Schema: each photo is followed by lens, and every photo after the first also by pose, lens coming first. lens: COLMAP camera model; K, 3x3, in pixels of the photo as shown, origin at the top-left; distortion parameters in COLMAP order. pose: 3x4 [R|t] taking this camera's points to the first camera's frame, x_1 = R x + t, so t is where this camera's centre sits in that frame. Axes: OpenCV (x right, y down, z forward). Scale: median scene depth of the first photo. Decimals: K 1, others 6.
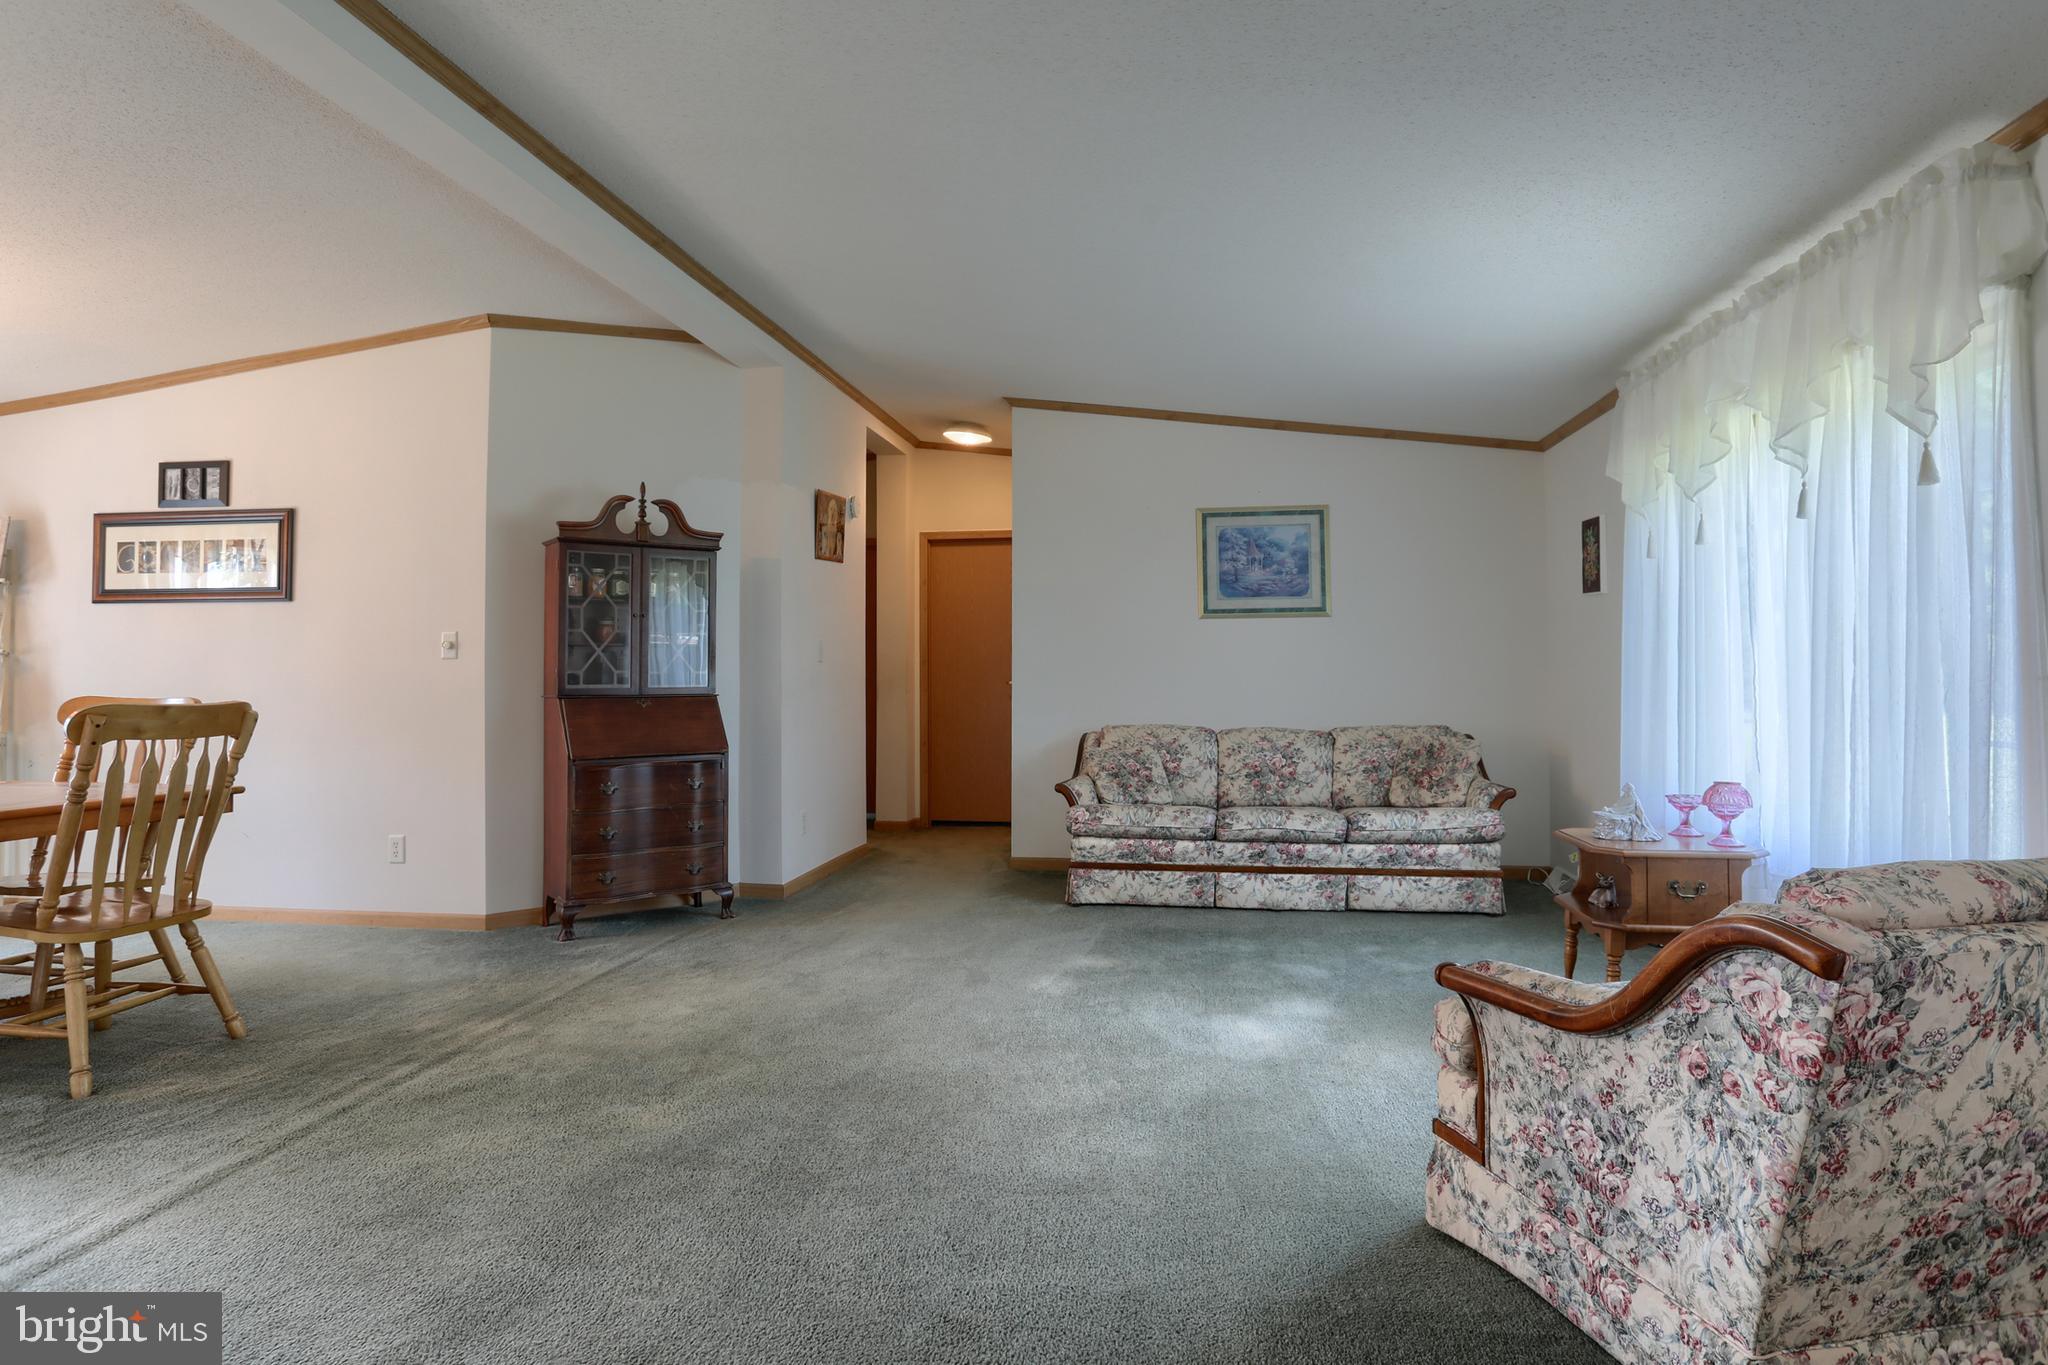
lens RADIAL K [[1148.9, 0, 1021.9], [0, 1148.9, 628.1], [0, 0, 1]] dist [-0.045805, 0.017714]
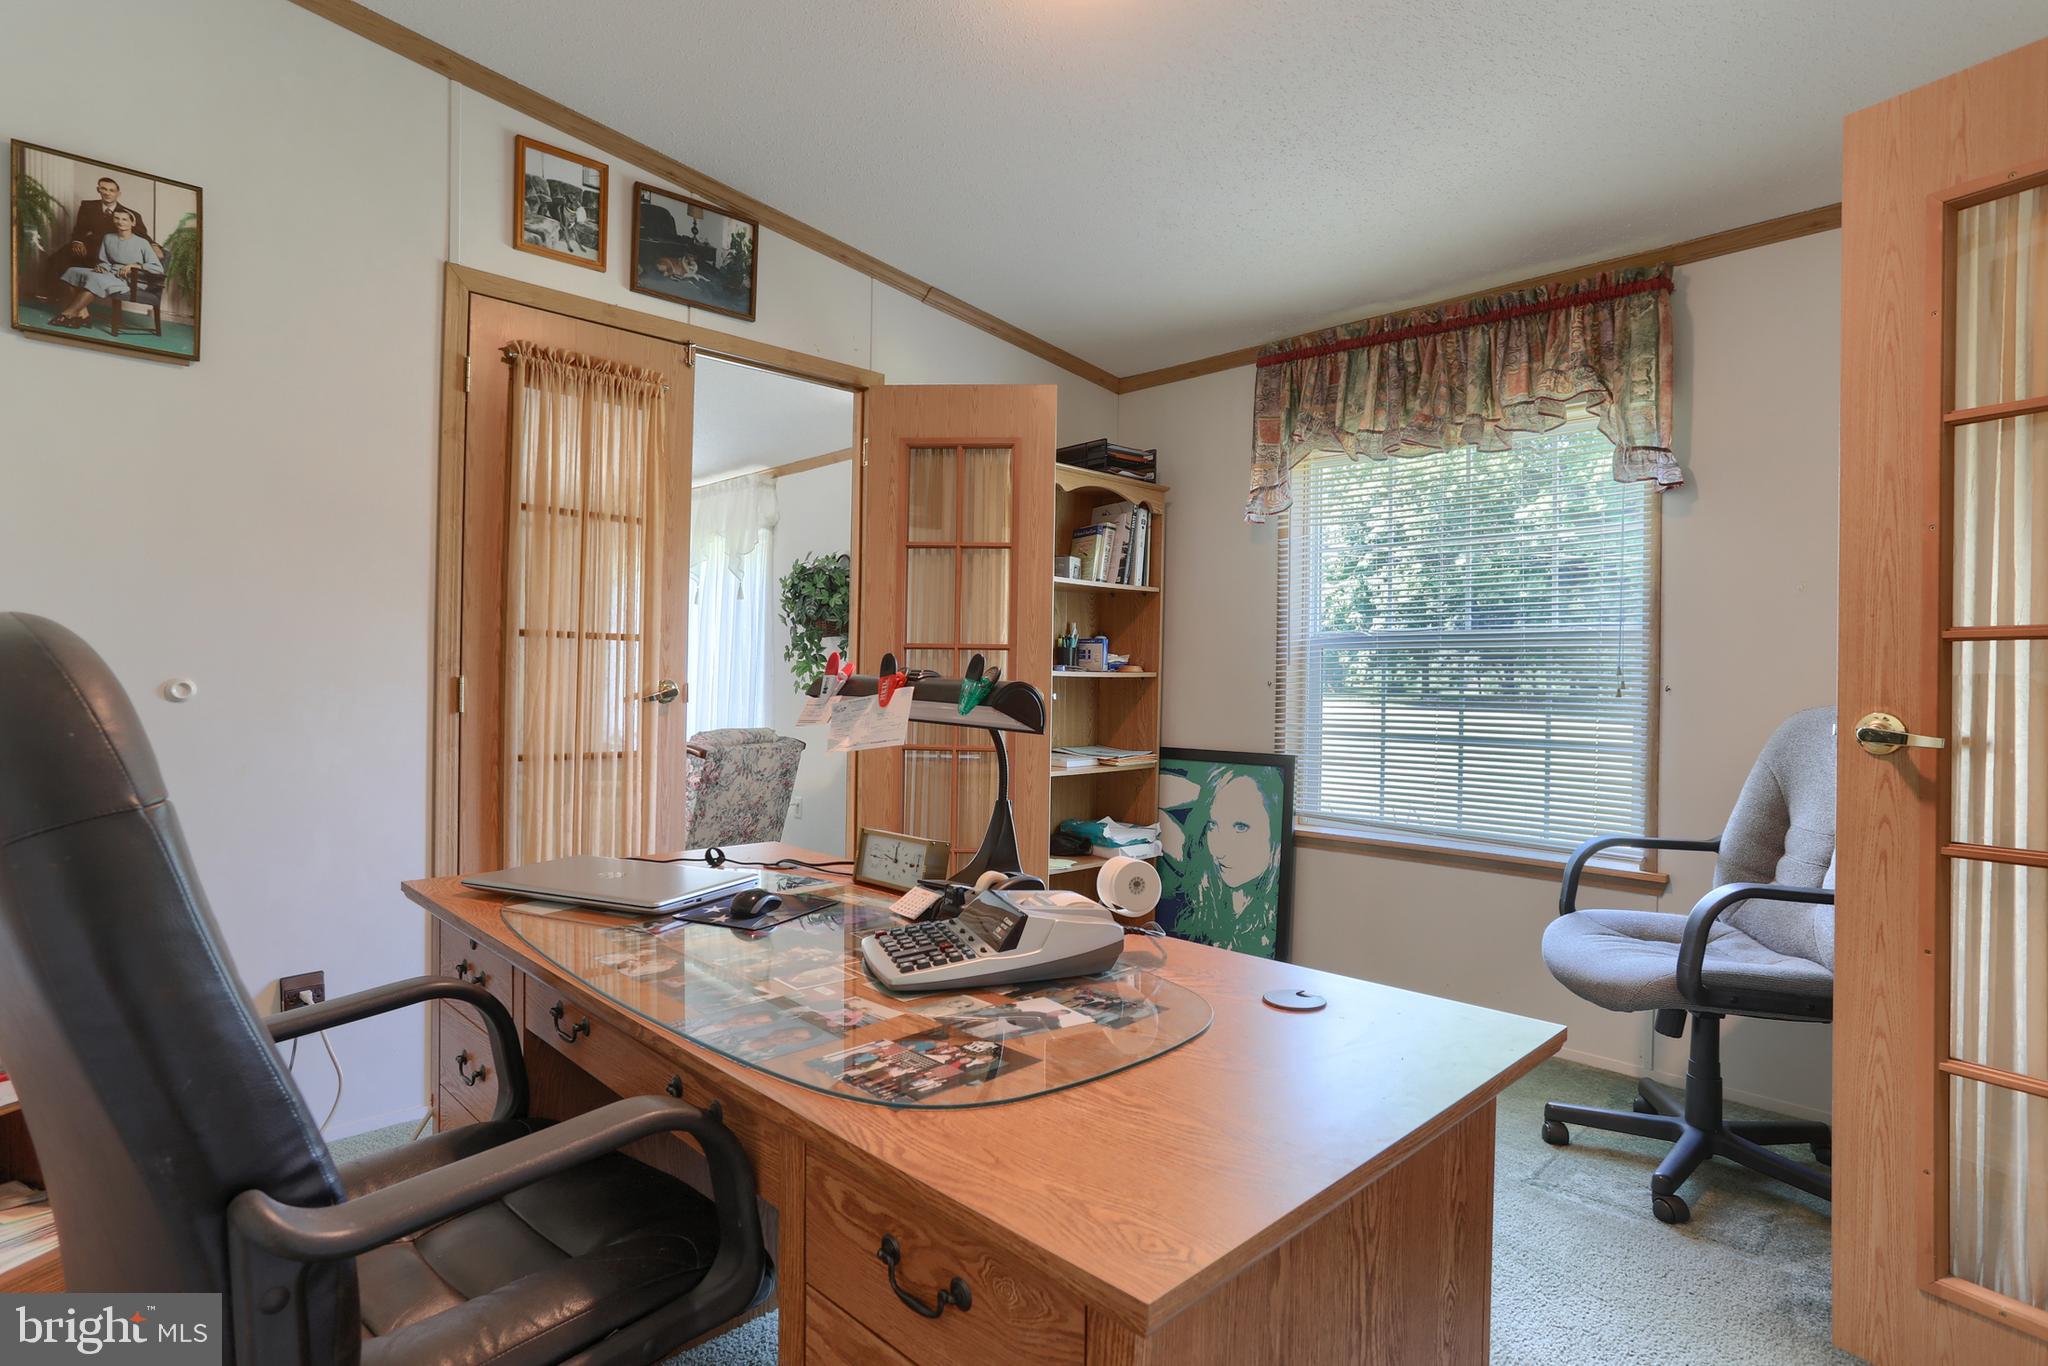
lens RADIAL K [[1036.0, 0, 1017.2], [0, 1036.0, 674.8], [0, 0, 1]] dist [-0.041462, 0.020224]
pose [[0.606824, 0.003653, 0.794828, -0.348482], [-0.041871, 0.998748, 0.027377, -0.024501], [-0.793733, -0.049894, 0.606217, -0.480518]]
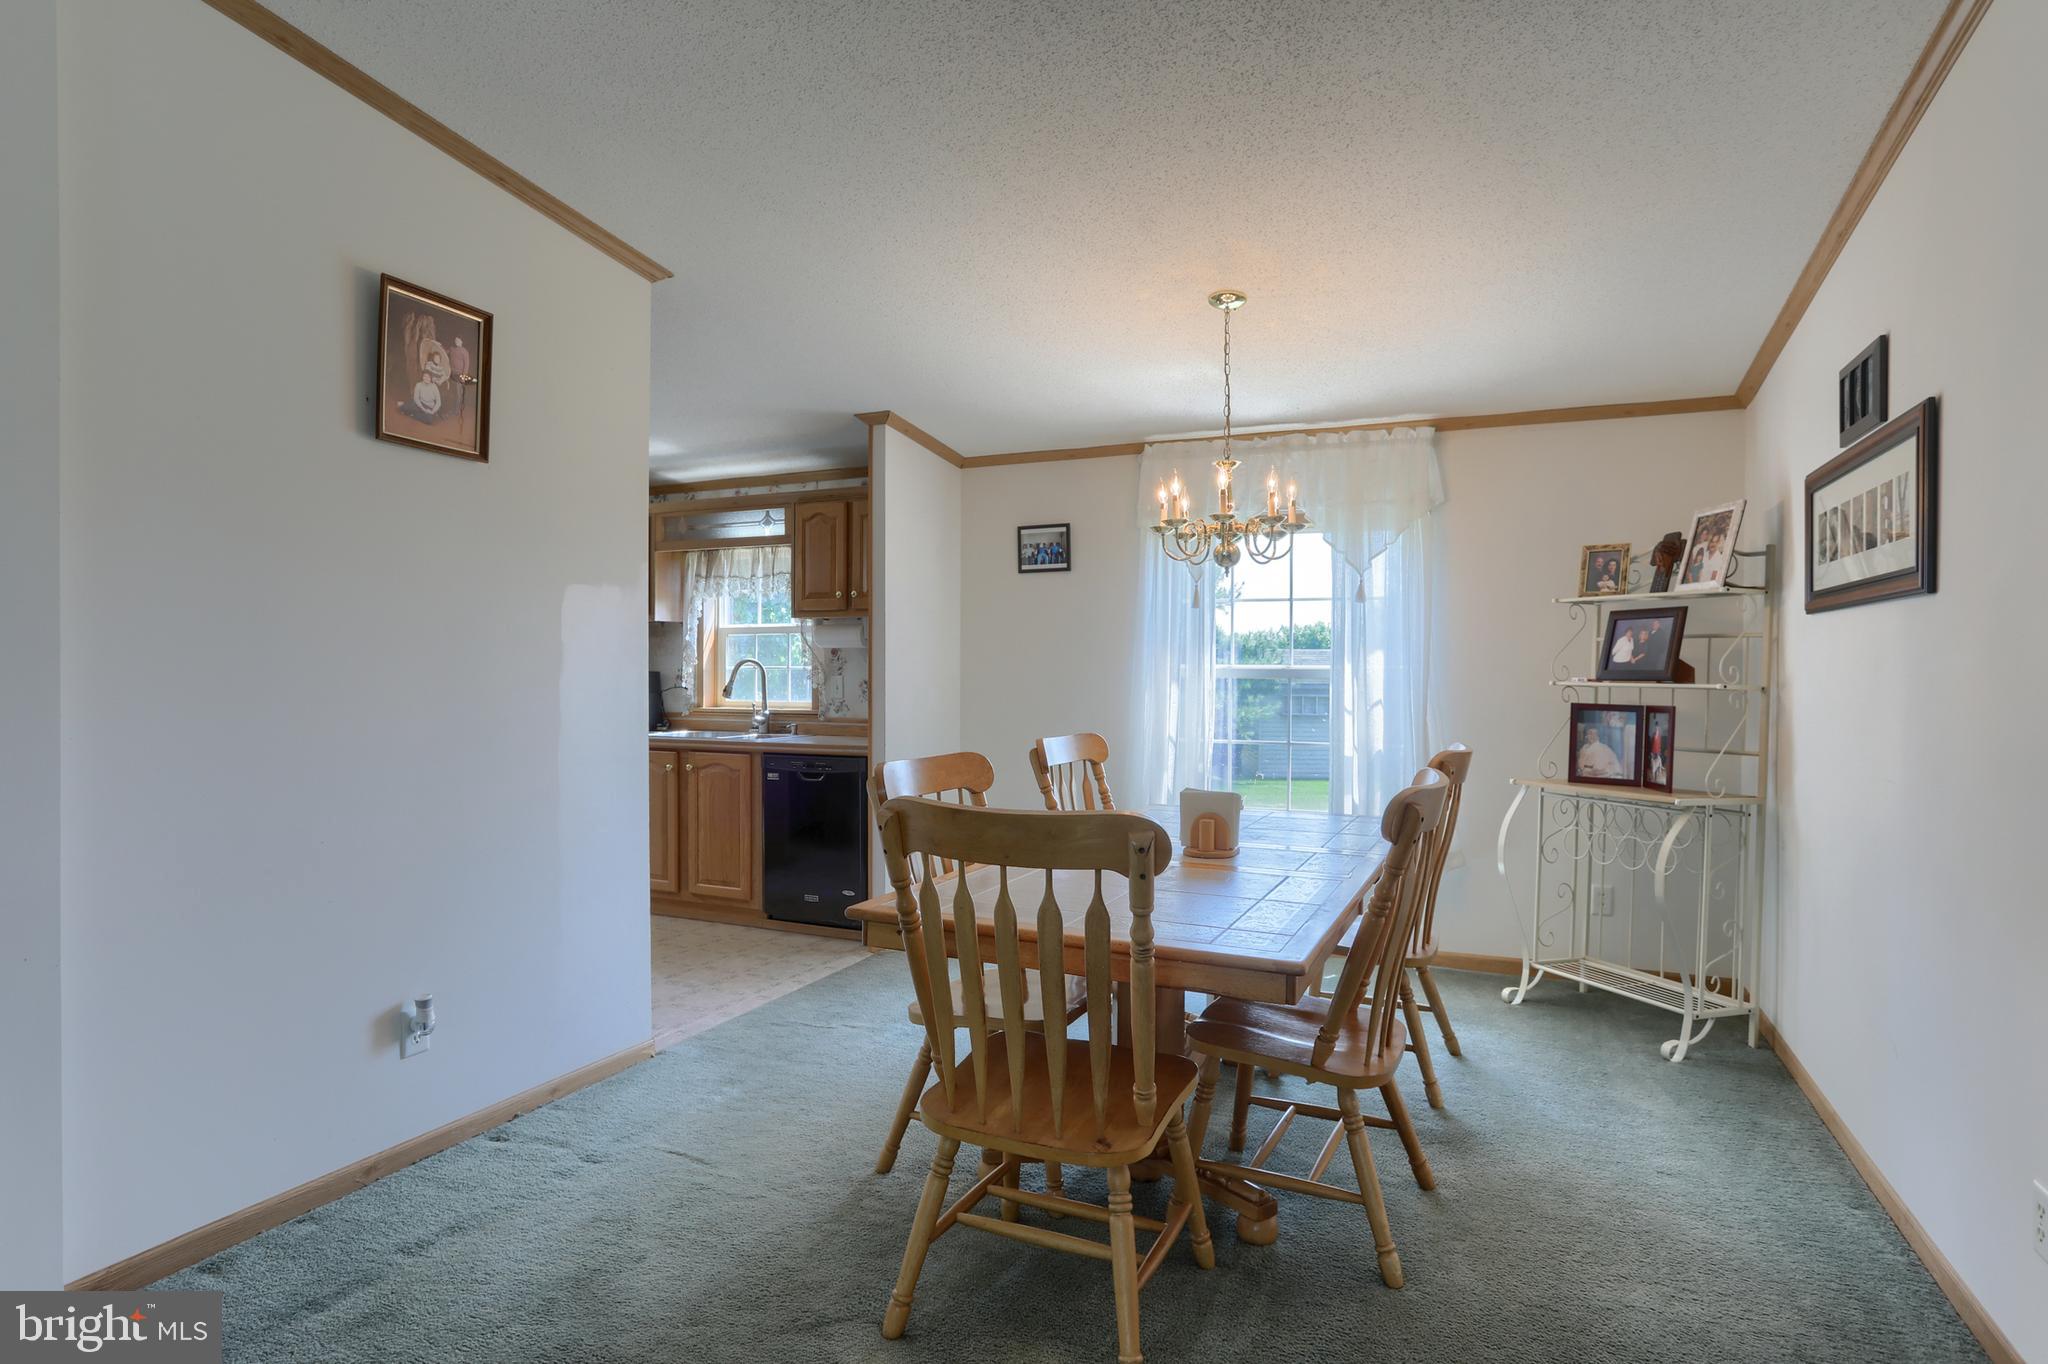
lens RADIAL K [[1065.1, 0, 1019.2], [0, 1065.1, 672.4], [0, 0, 1]] dist [-0.046979, 0.022639]
pose [[-0.249056, 0.001686, -0.968488, -0.133598], [0.033692, 0.999408, -0.006925, 0.000053], [0.967903, -0.034355, -0.248966, 0.717619]]
